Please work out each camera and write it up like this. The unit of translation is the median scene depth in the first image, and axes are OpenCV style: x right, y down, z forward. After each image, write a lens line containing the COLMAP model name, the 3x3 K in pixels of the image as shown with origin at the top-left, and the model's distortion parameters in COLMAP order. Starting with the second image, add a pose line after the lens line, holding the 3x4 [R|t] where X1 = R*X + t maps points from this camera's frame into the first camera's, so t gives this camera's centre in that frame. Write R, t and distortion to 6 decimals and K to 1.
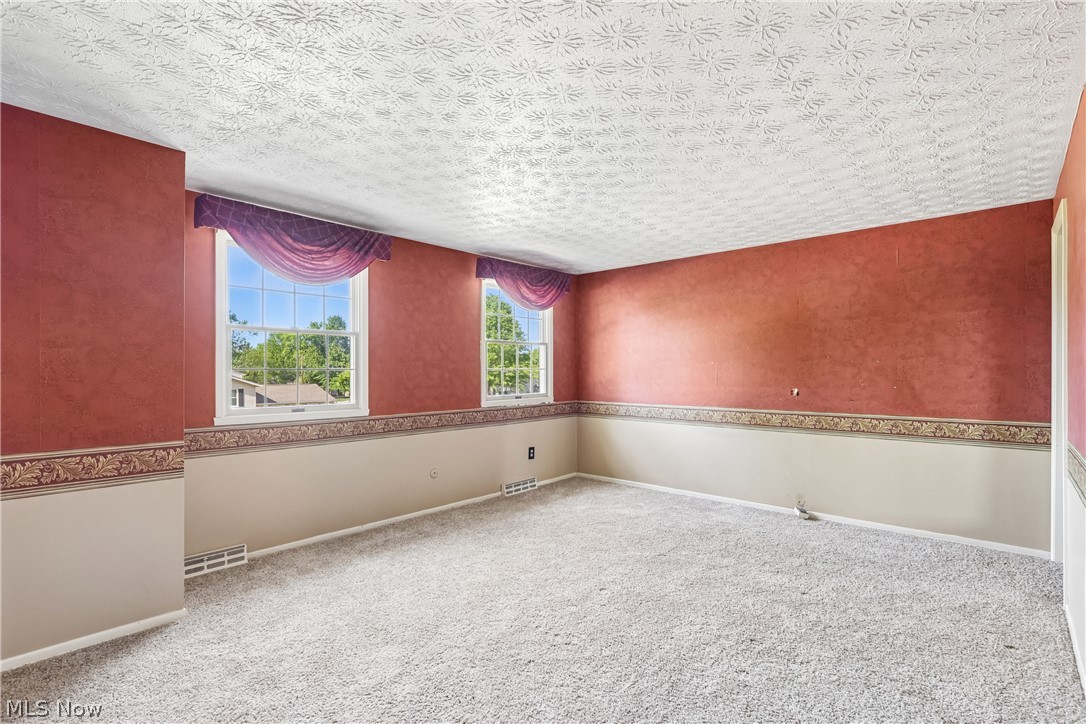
lens RADIAL K [[509.9, 0, 537.7], [0, 509.9, 374.2], [0, 0, 1]] dist [-0.001413, 0.000355]
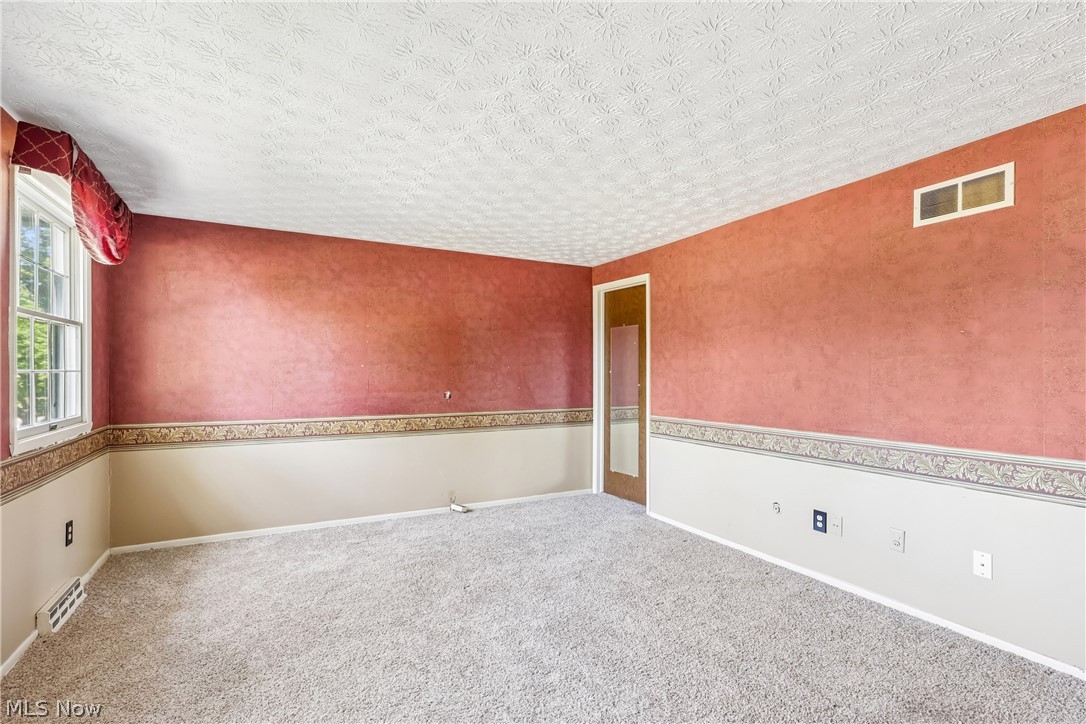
lens RADIAL K [[509.9, 0, 537.7], [0, 509.9, 374.2], [0, 0, 1]] dist [-0.001413, 0.000355]
pose [[0.340242, 0.004052, 0.940329, -0.416707], [0.006758, 0.999954, -0.006754, 0.000622], [-0.940314, 0.008652, 0.340199, 0.465101]]
